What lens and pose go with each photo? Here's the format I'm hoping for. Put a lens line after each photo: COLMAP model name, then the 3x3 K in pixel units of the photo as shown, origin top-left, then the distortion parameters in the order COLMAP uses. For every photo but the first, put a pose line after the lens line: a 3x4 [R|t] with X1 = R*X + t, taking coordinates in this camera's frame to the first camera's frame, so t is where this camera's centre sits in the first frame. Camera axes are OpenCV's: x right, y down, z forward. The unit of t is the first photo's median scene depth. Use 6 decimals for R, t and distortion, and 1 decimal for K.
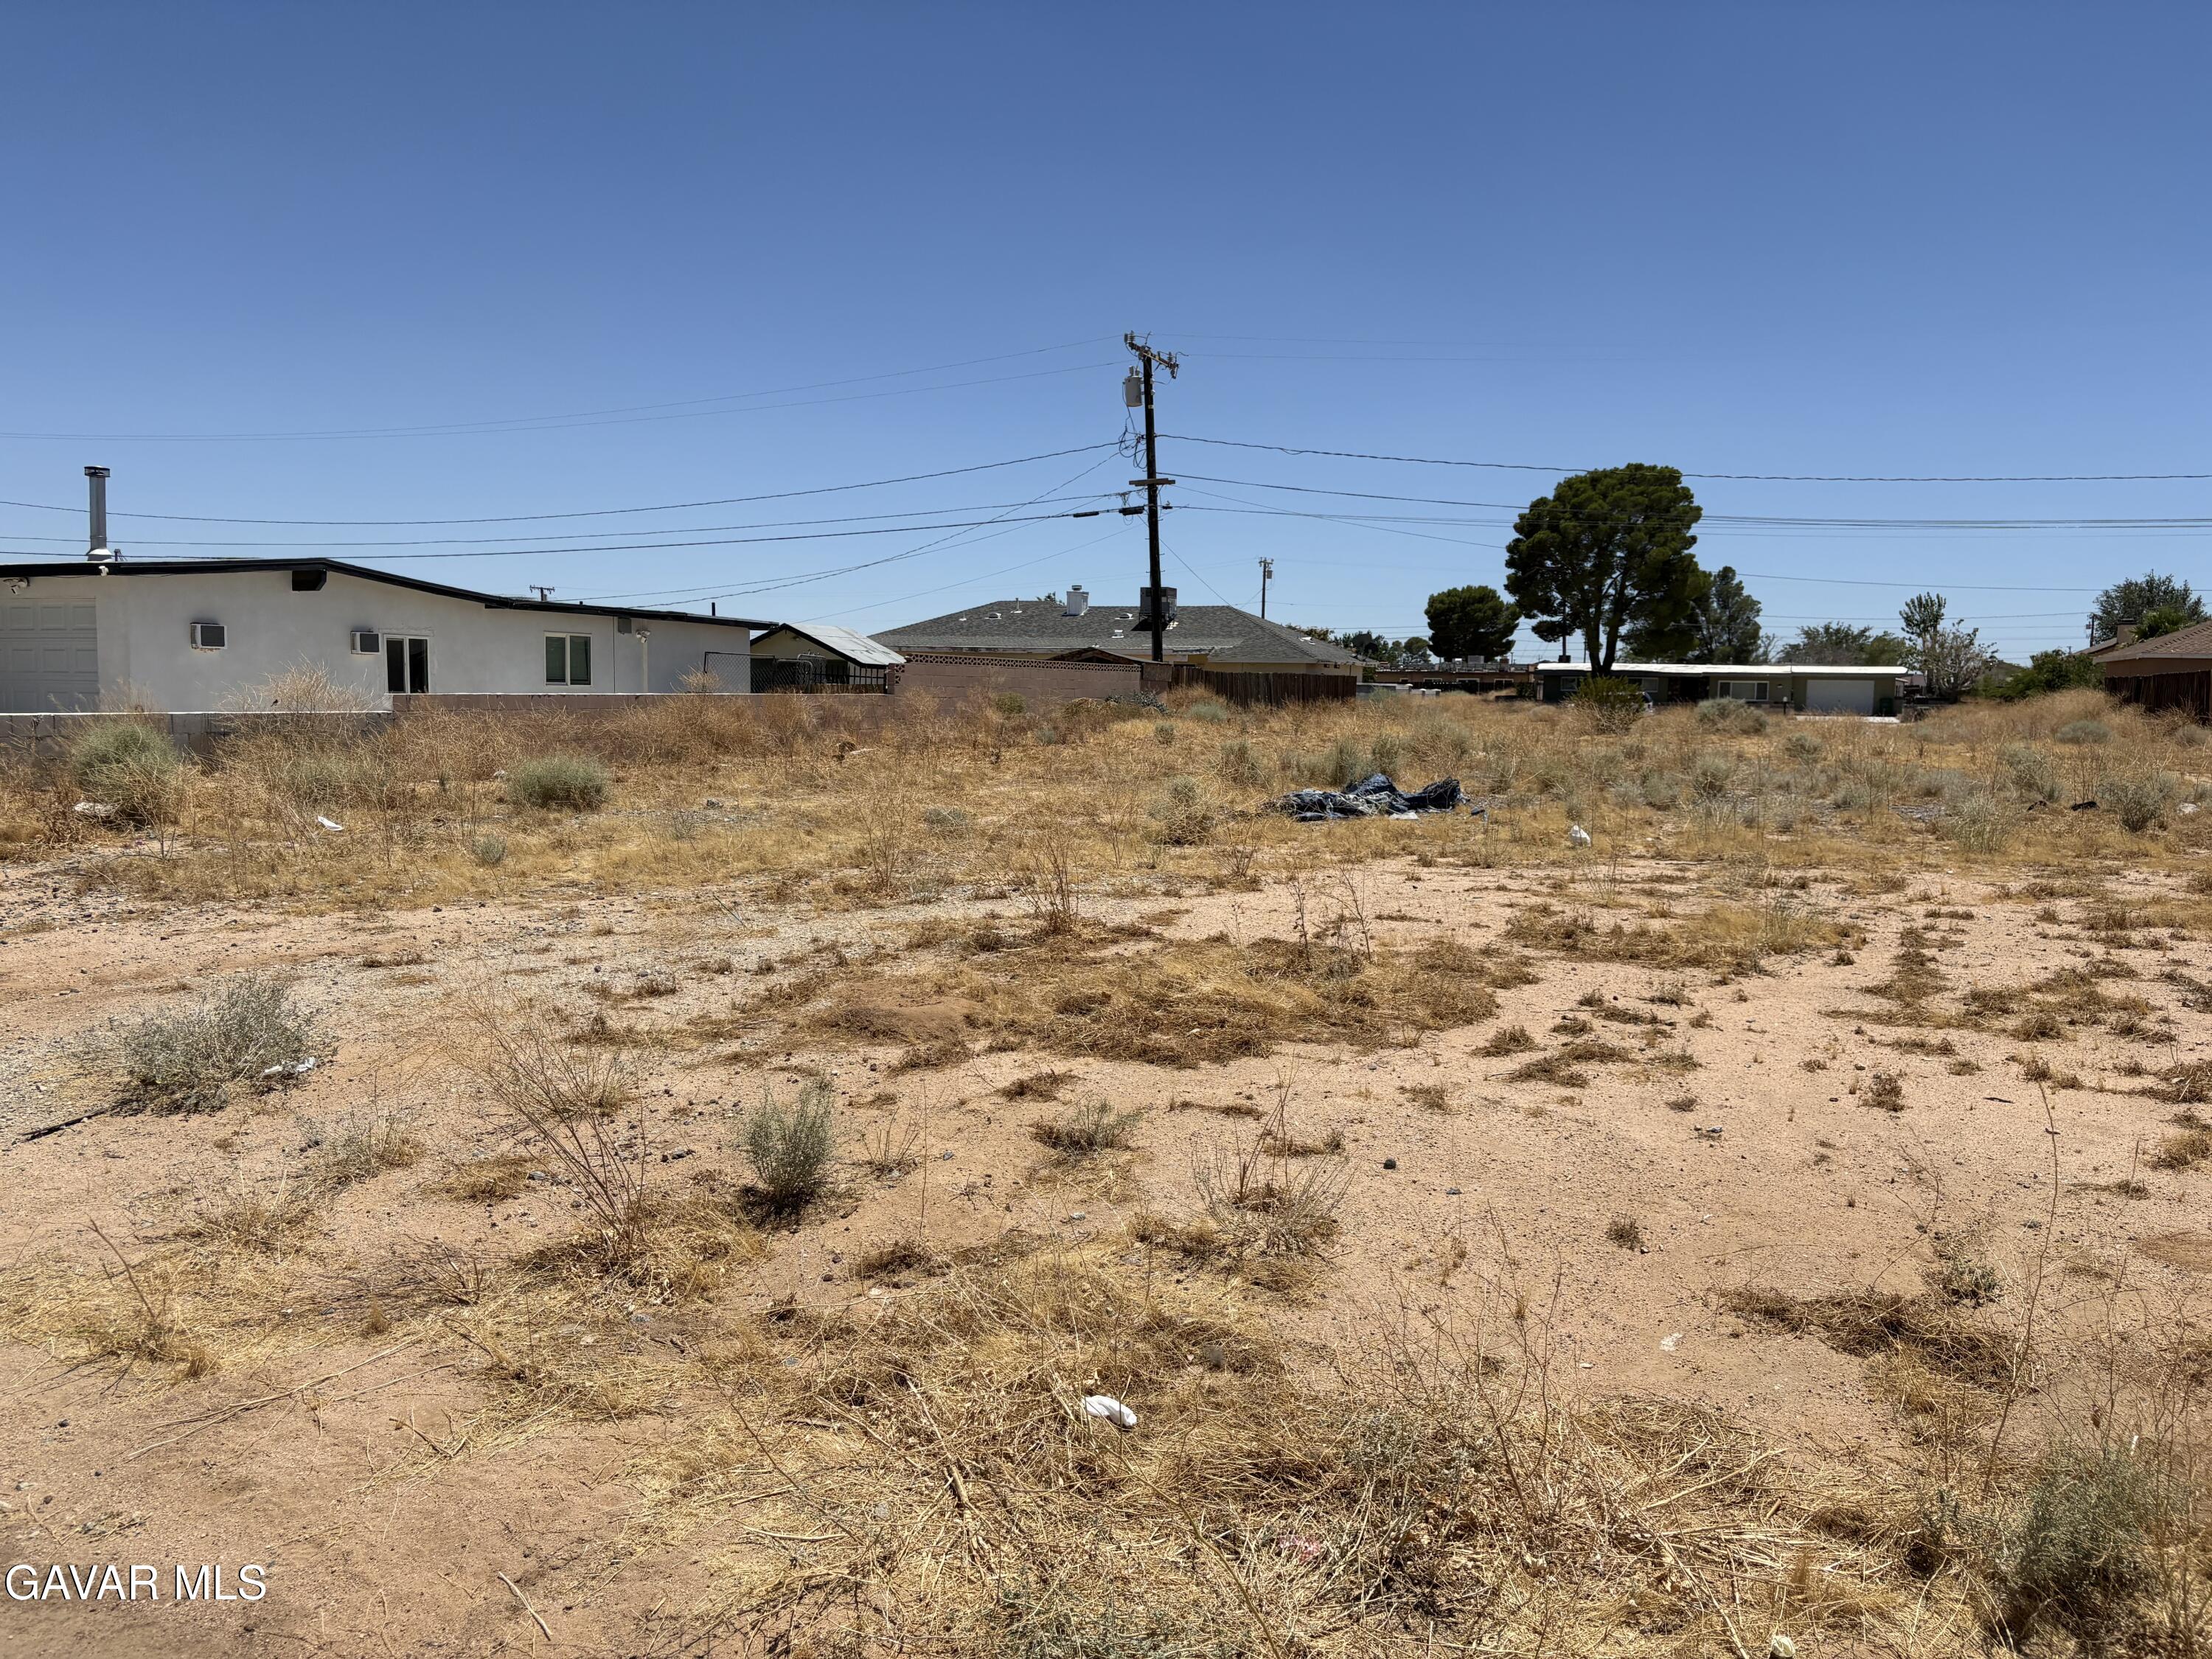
lens RADIAL K [[1692.9, 0, 1106.0], [0, 1692.9, 829.5], [0, 0, 1]] dist [-0.007774, -0.005977]
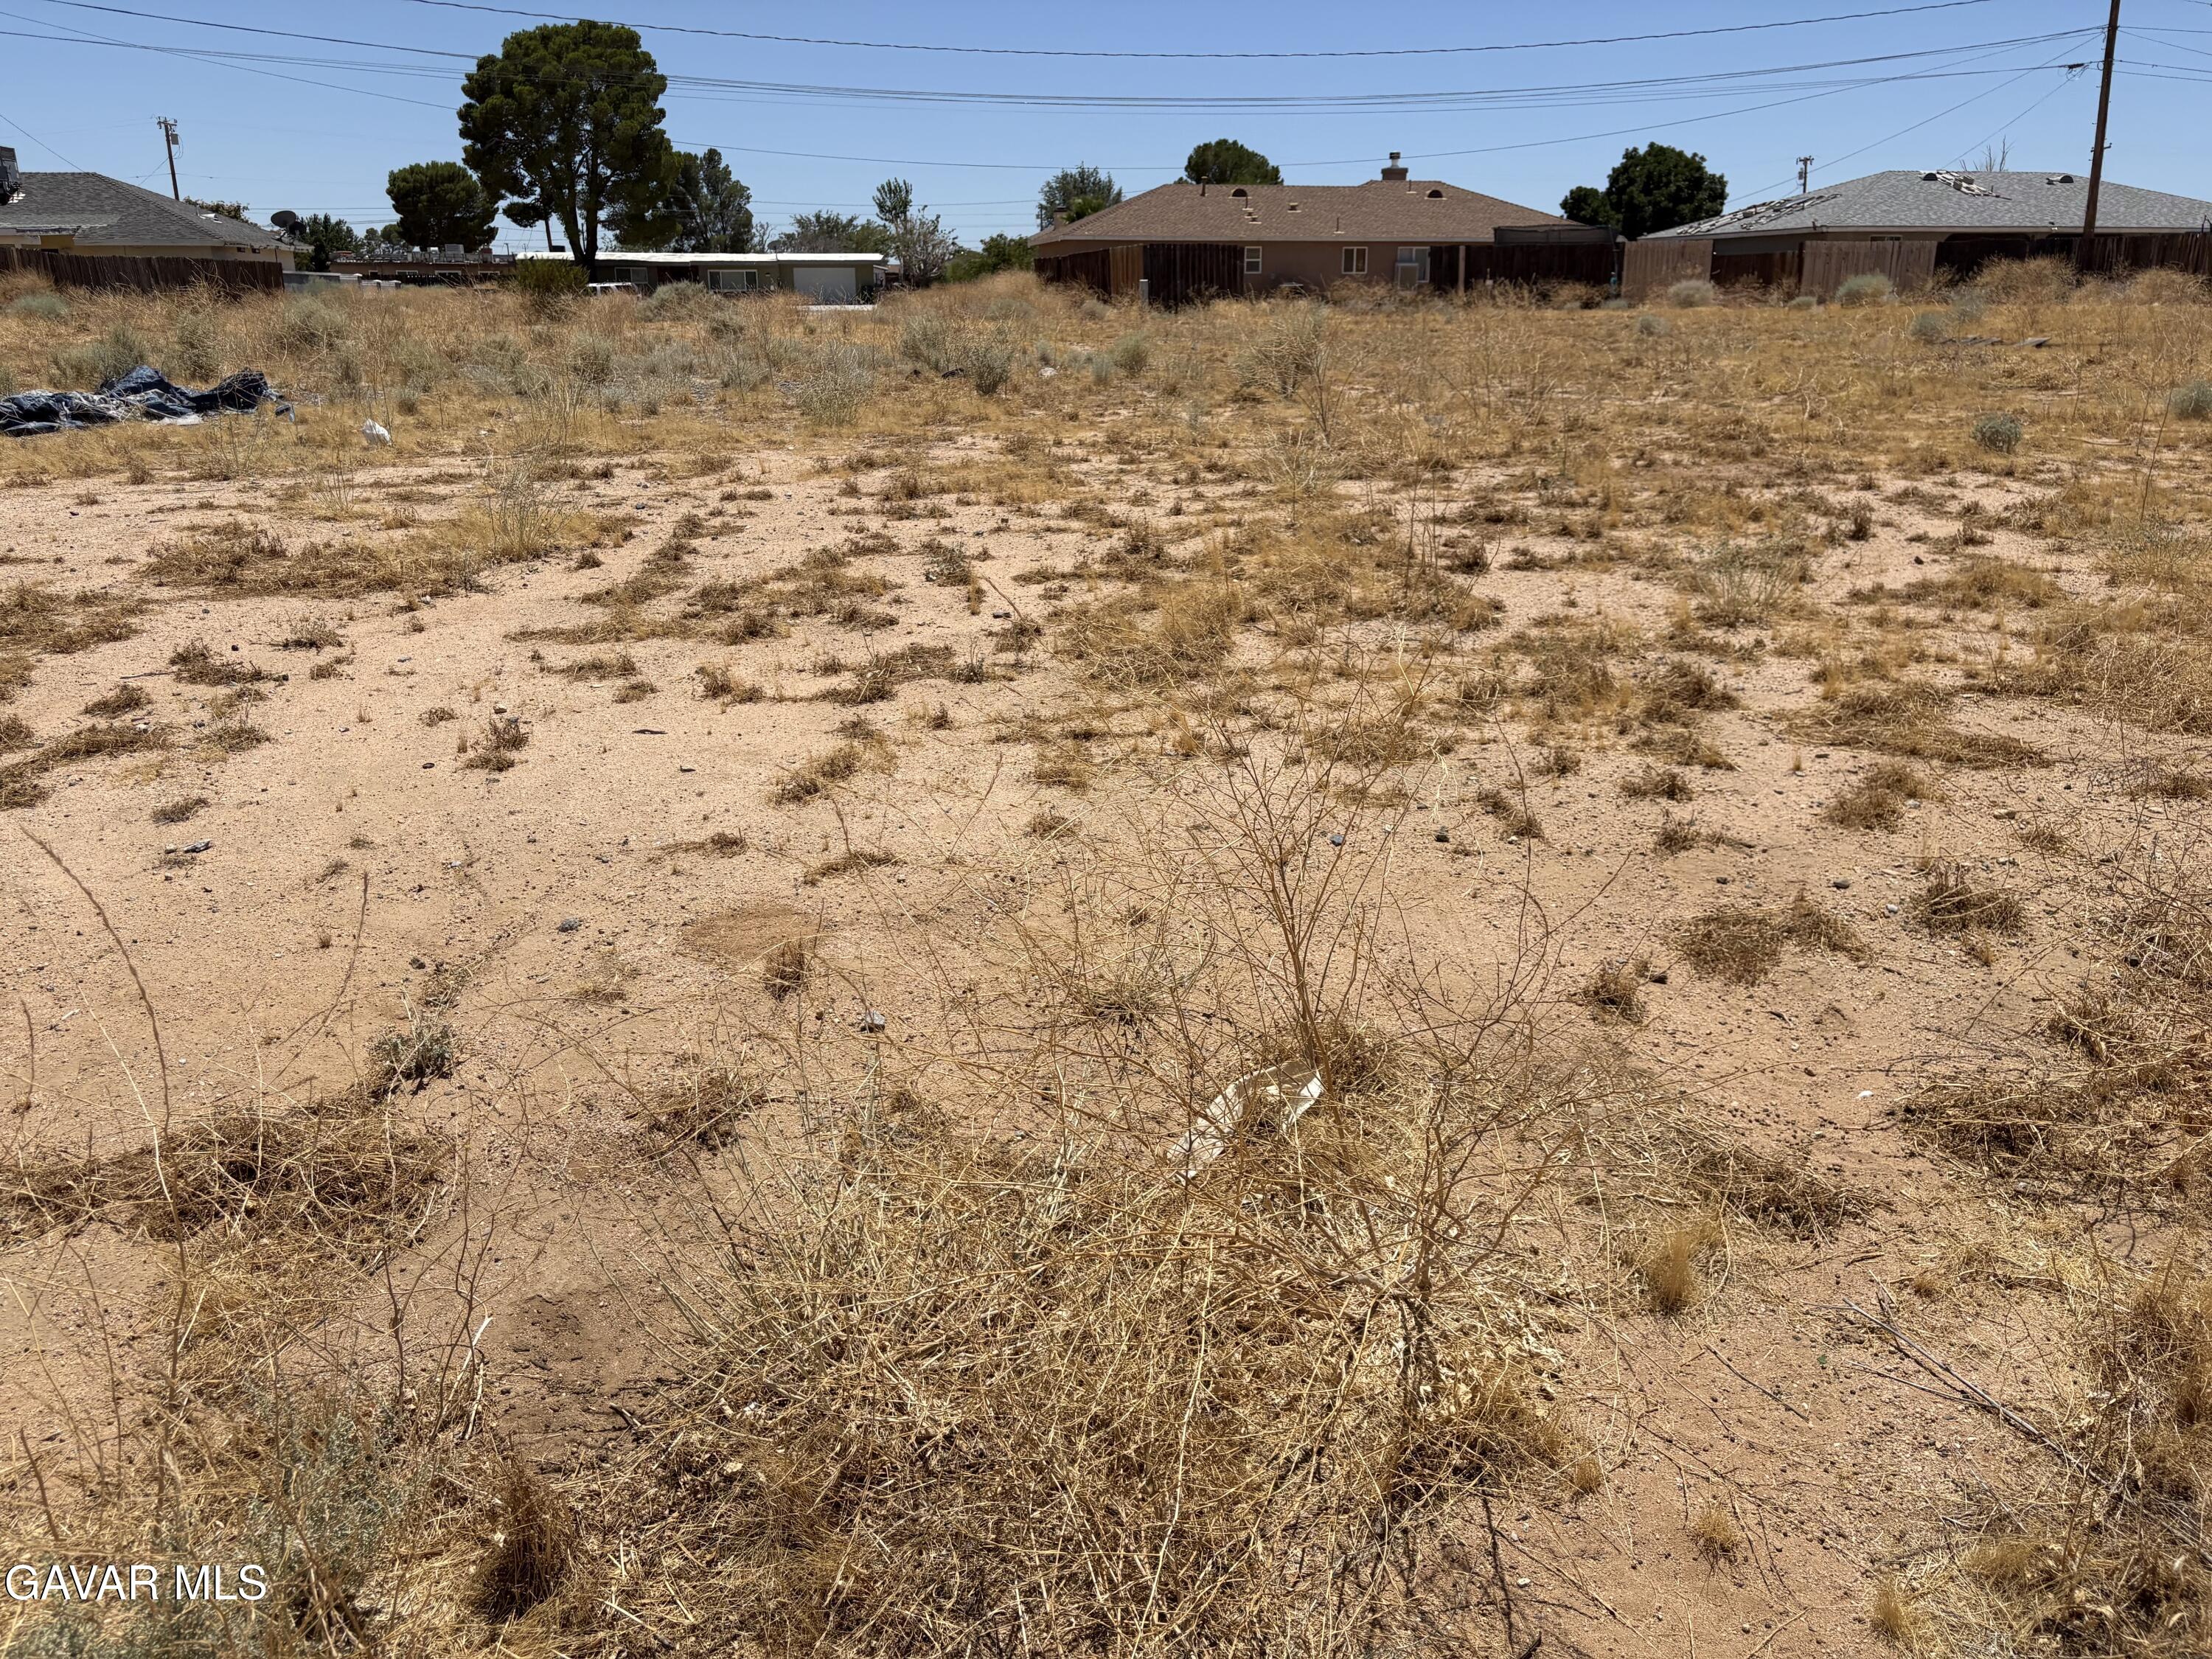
lens RADIAL K [[1649.5, 0, 1106.0], [0, 1649.5, 829.5], [0, 0, 1]] dist [0.055081, -0.030895]
pose [[0.847989, -0.182532, 0.497592, 0.206547], [0.062482, 0.966708, 0.248137, 0.016305], [-0.526319, -0.179326, 0.831162, 0.152667]]
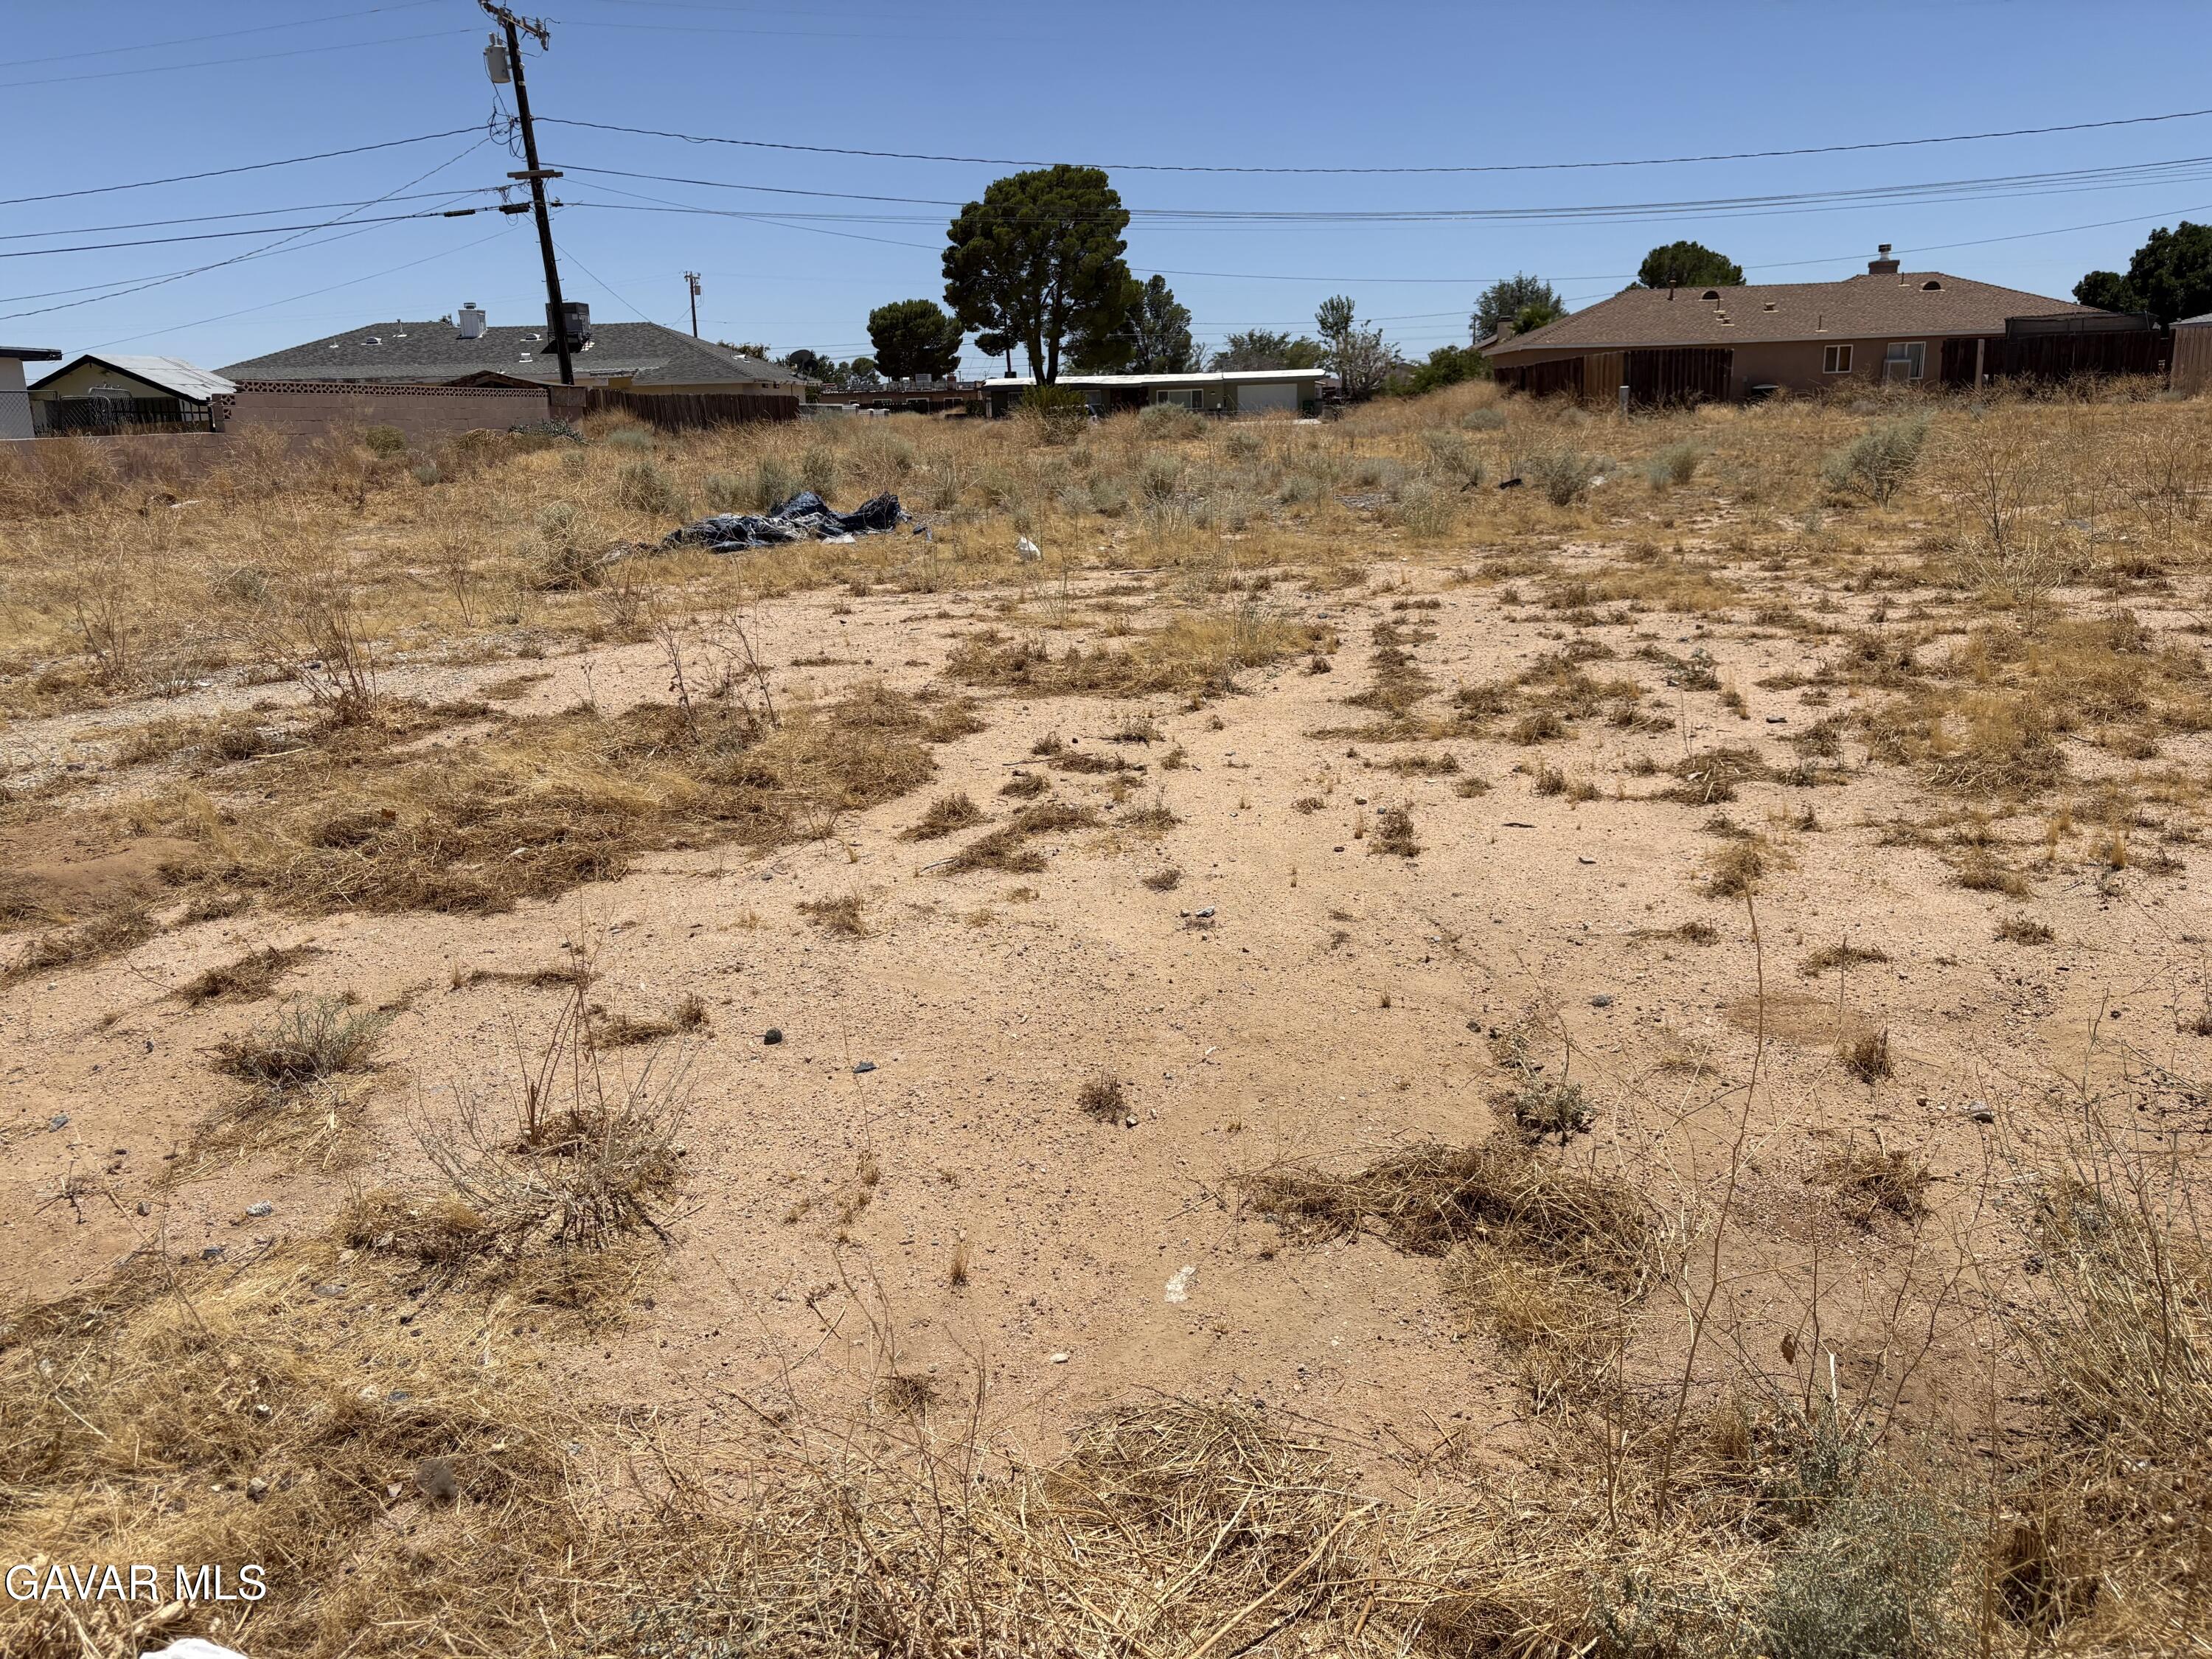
lens RADIAL K [[1668.9, 0, 1143.7], [0, 1668.9, 825.3], [0, 0, 1]] dist [0.081447, -0.073234]
pose [[0.942288, -0.120691, 0.312292, 0.061677], [0.070361, 0.983321, 0.167720, 0.005065], [-0.327325, -0.136068, 0.935064, 0.186004]]
